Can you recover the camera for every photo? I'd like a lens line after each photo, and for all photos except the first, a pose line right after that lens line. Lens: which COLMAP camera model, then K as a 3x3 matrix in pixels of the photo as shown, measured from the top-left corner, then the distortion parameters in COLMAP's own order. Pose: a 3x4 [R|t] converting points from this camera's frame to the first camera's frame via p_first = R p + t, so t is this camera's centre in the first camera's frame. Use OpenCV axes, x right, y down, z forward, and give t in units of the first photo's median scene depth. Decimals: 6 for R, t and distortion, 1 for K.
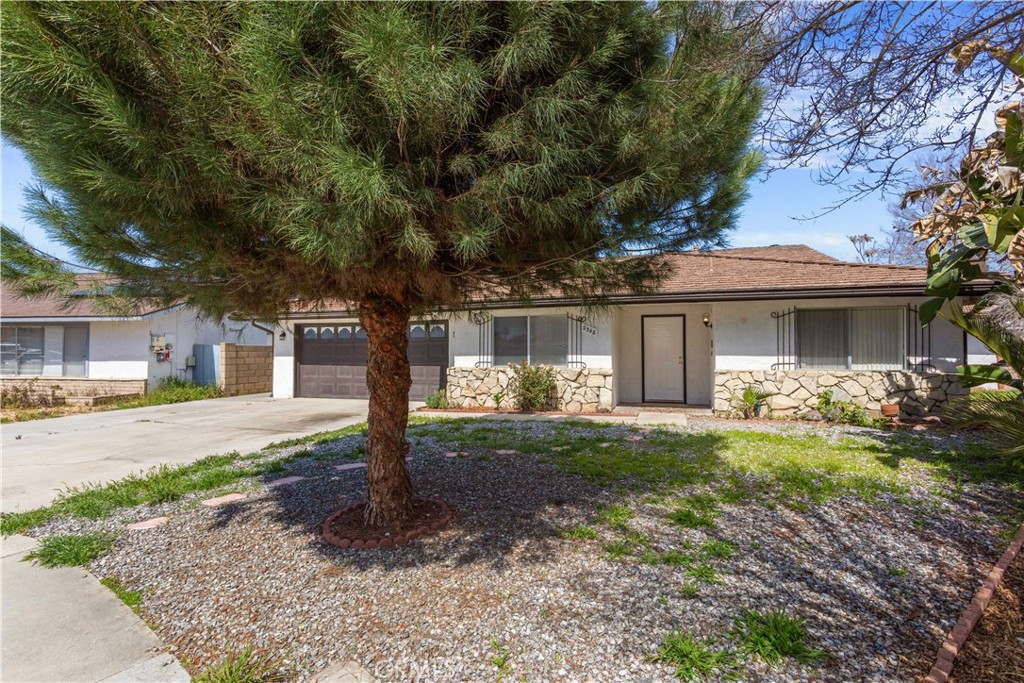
lens RADIAL K [[491.8, 0, 513.3], [0, 491.8, 343.3], [0, 0, 1]] dist [-0.000616, 0.003424]
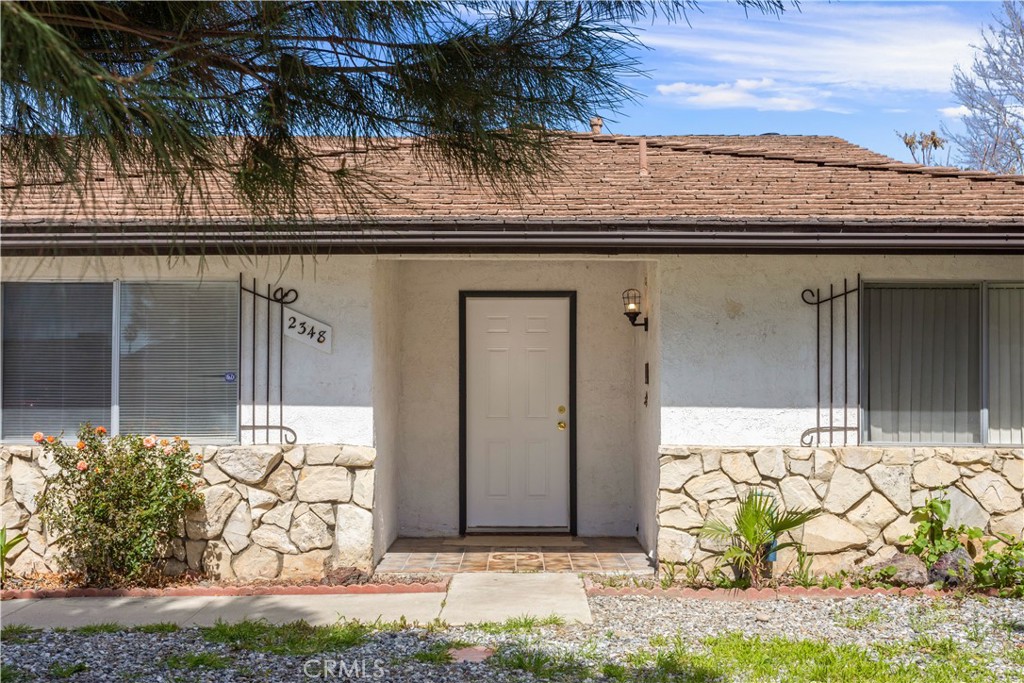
lens RADIAL K [[1176.8, 0, 512.9], [0, 1176.8, 344.0], [0, 0, 1]] dist [0.003018, 0.000000]
pose [[0.954130, 0.014074, 0.299063, 0.051376], [-0.008902, 0.999786, -0.018652, -0.003498], [-0.299261, 0.015135, 0.954051, 0.210738]]
